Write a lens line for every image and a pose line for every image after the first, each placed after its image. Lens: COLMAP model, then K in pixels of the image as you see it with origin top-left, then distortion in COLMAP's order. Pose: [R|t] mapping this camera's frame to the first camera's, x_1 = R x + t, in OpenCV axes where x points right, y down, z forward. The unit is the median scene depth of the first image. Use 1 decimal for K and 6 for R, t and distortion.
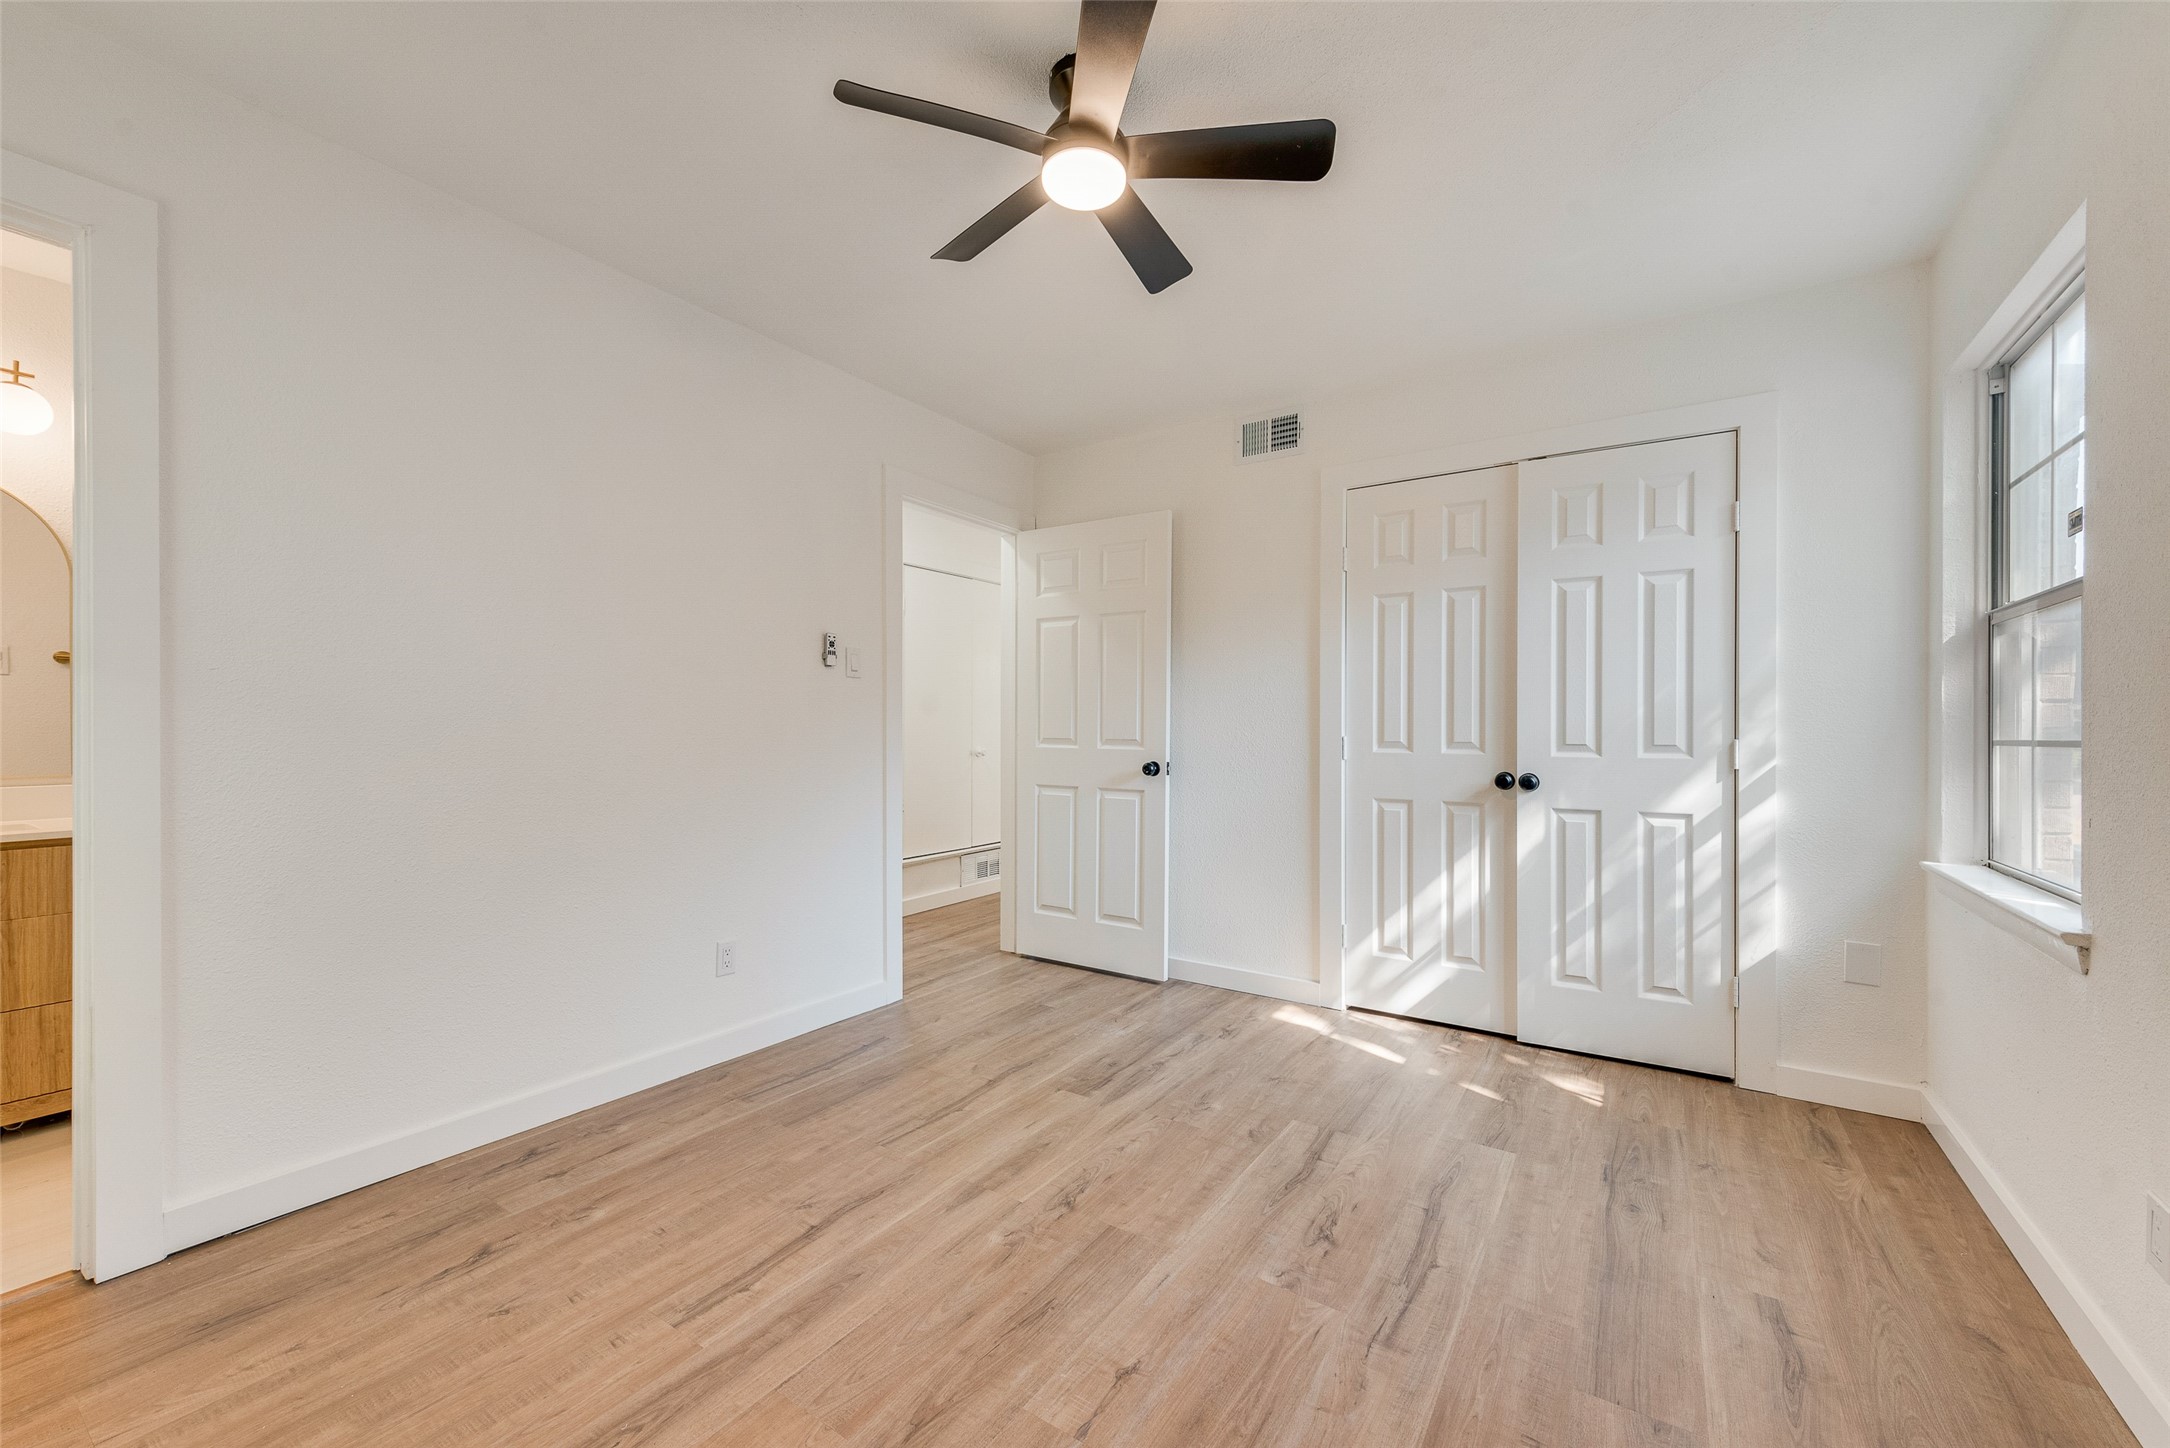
lens RADIAL K [[857.4, 0, 1071.9], [0, 857.4, 730.9], [0, 0, 1]] dist [0.015388, -0.004745]
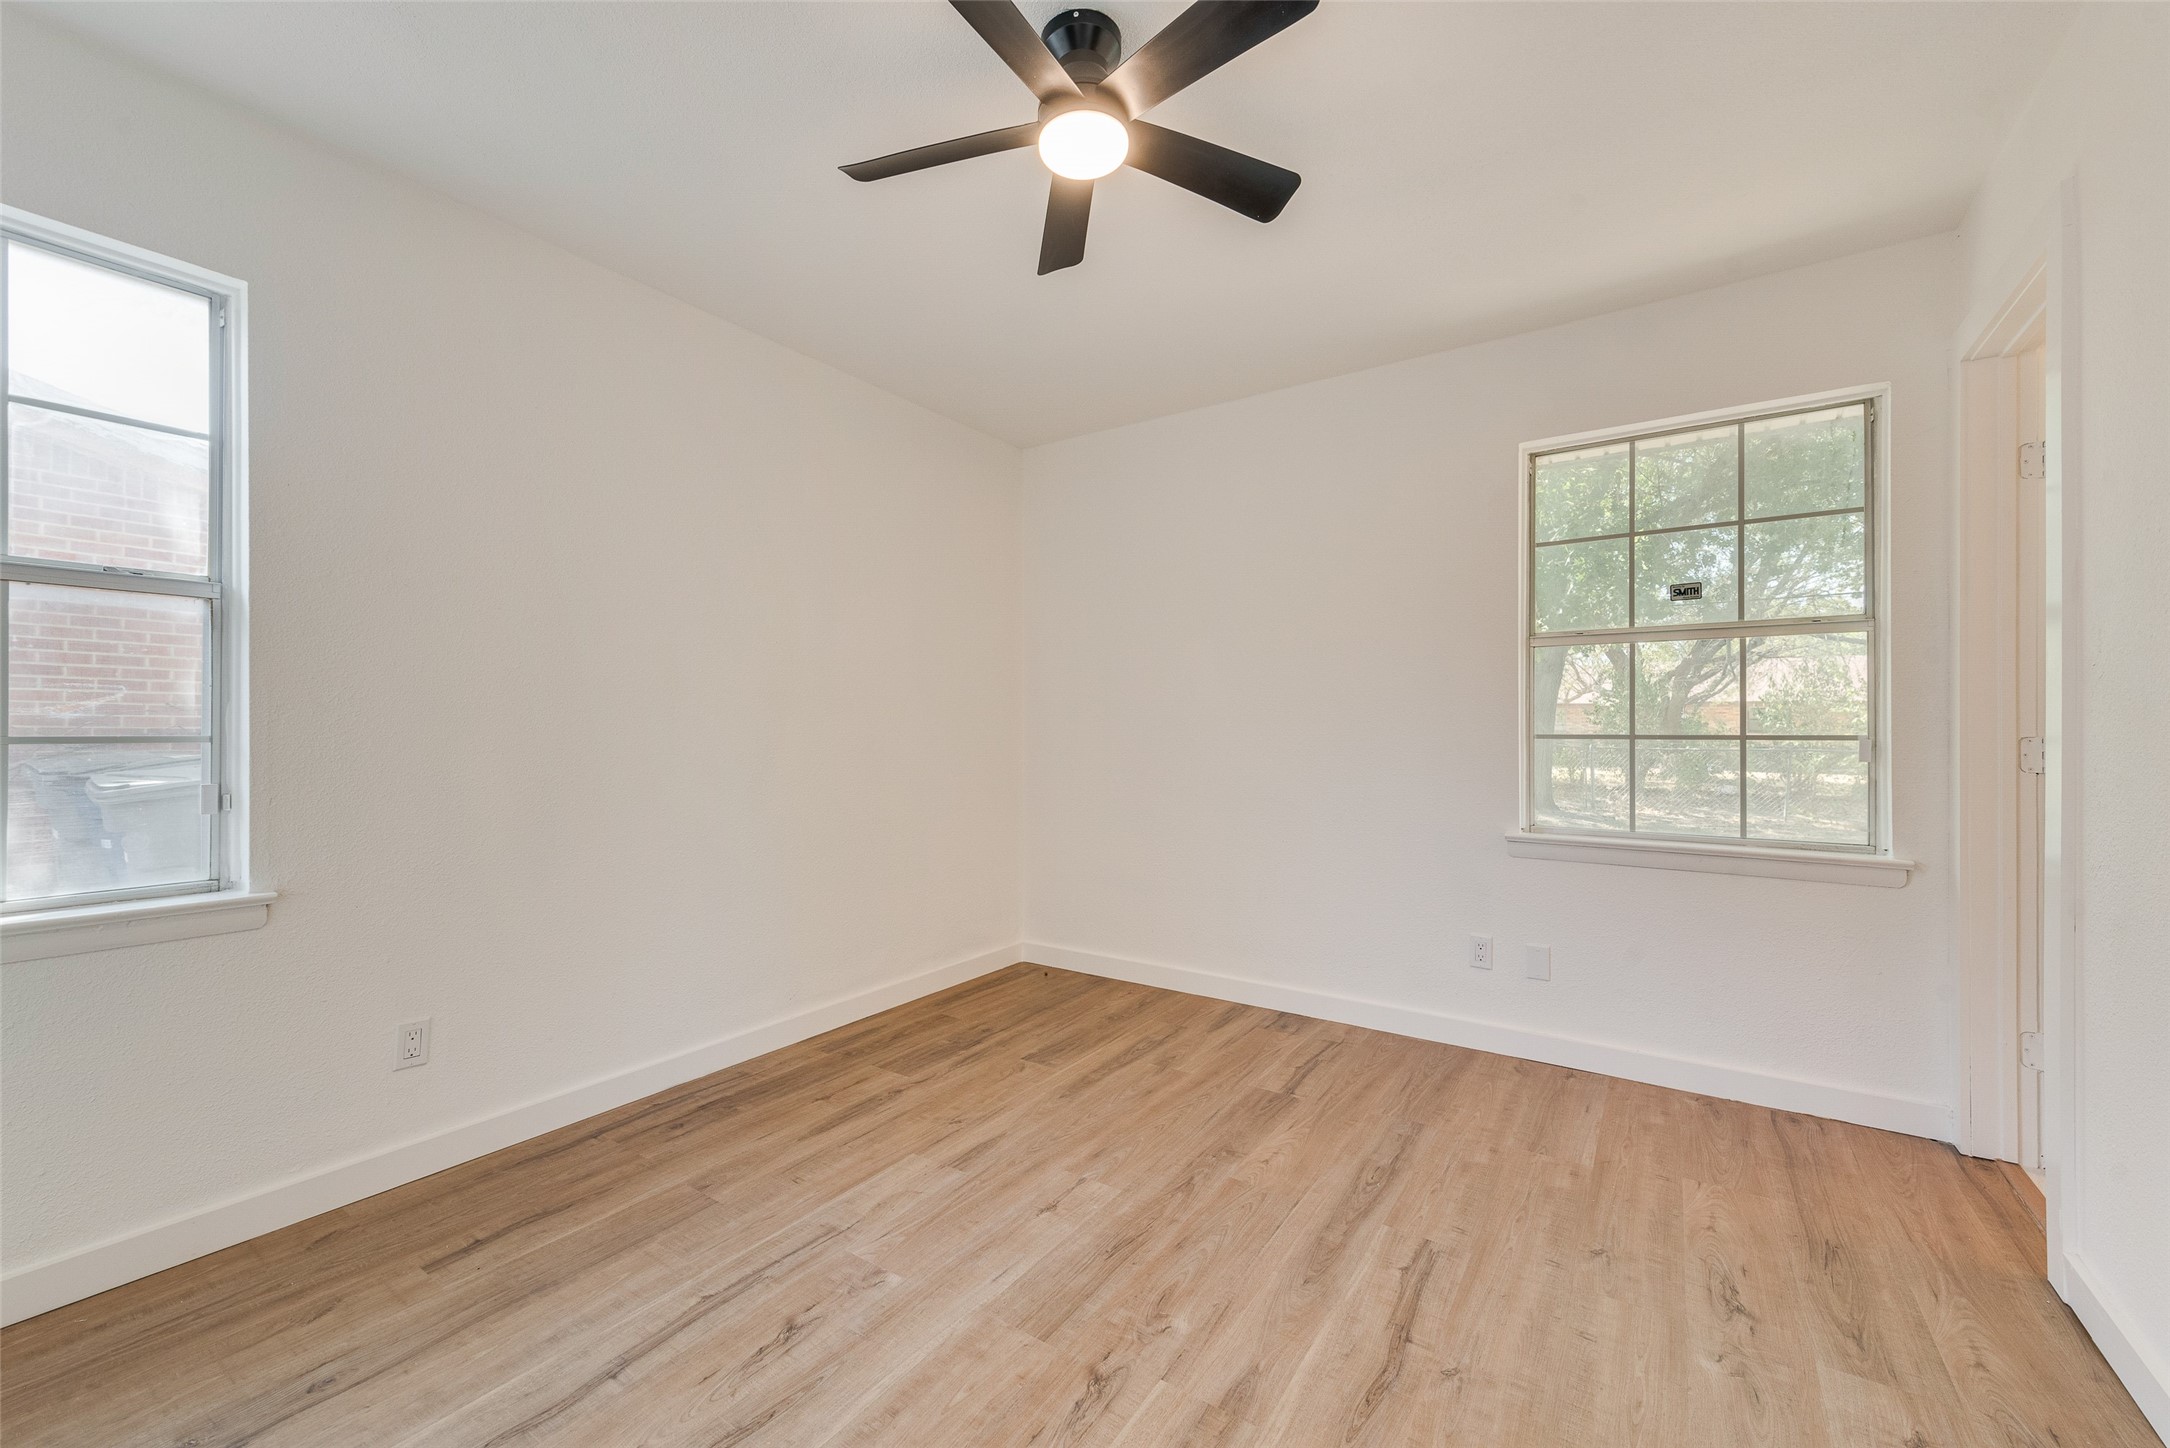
lens RADIAL K [[857.4, 0, 1075.4], [0, 857.4, 719.2], [0, 0, 1]] dist [0.015388, -0.004745]
pose [[-0.999977, -0.004652, 0.004872, 0.014465], [-0.004714, 0.999907, -0.012831, -0.002137], [-0.004812, -0.012853, -0.999906, 1.885648]]
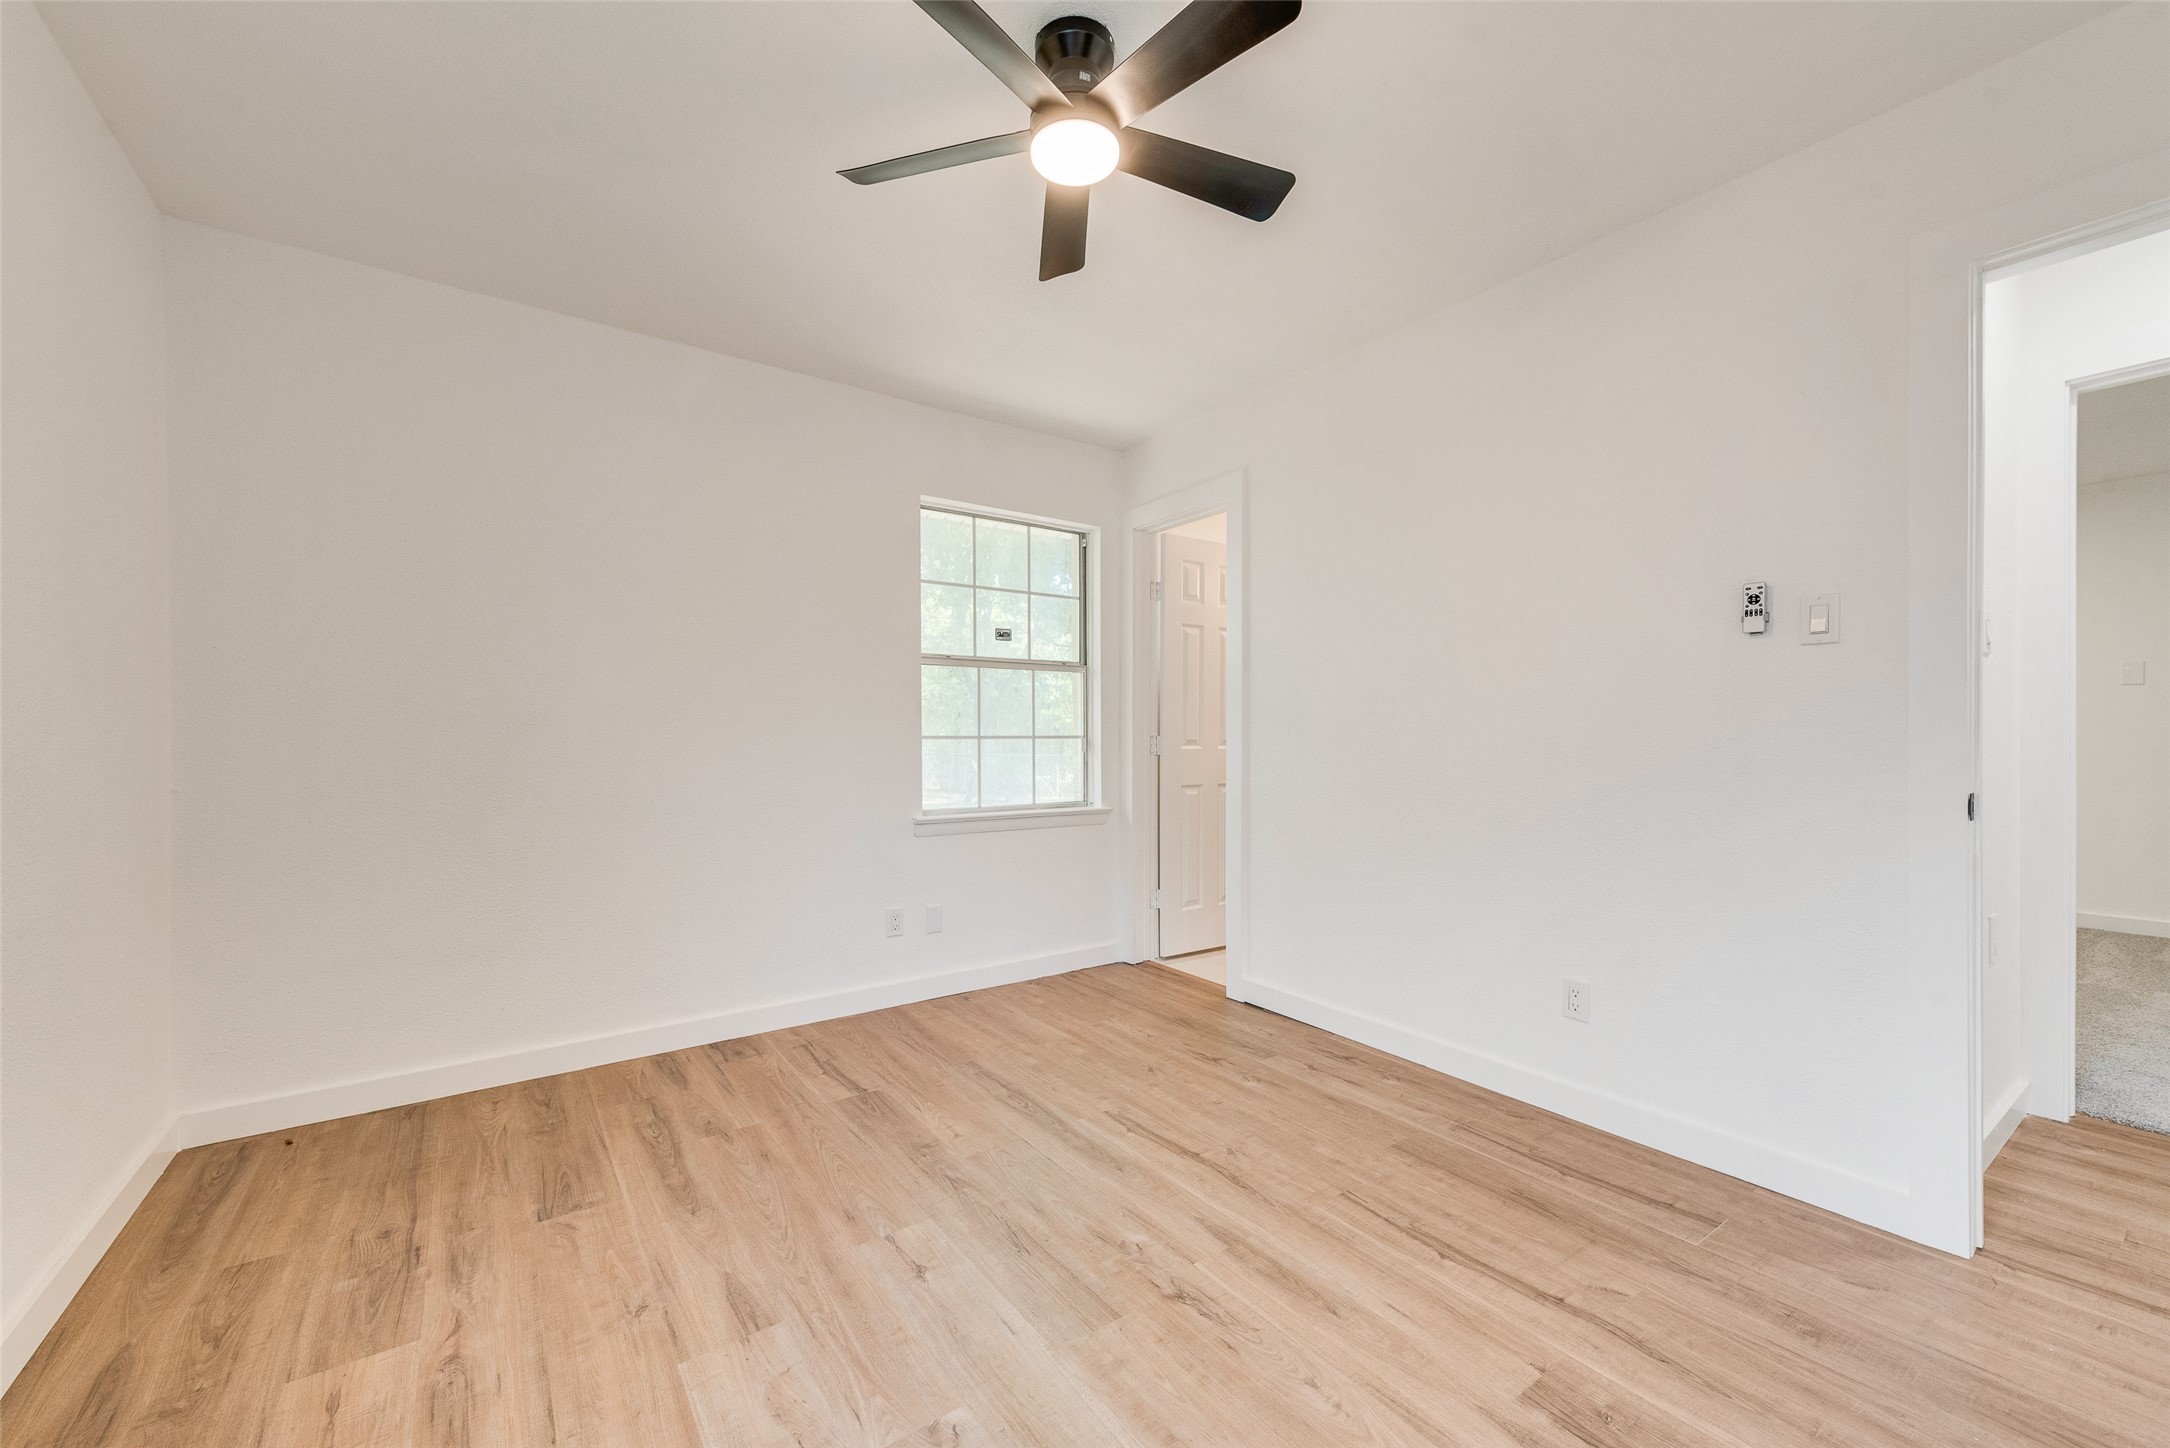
lens RADIAL K [[857.4, 0, 1091.2], [0, 857.4, 737.3], [0, 0, 1]] dist [0.015388, -0.004745]
pose [[-0.345437, 0.000978, -0.938441, 0.881064], [0.000647, 0.999999, 0.000804, 0.003420], [0.938442, -0.000330, -0.345438, 1.310163]]
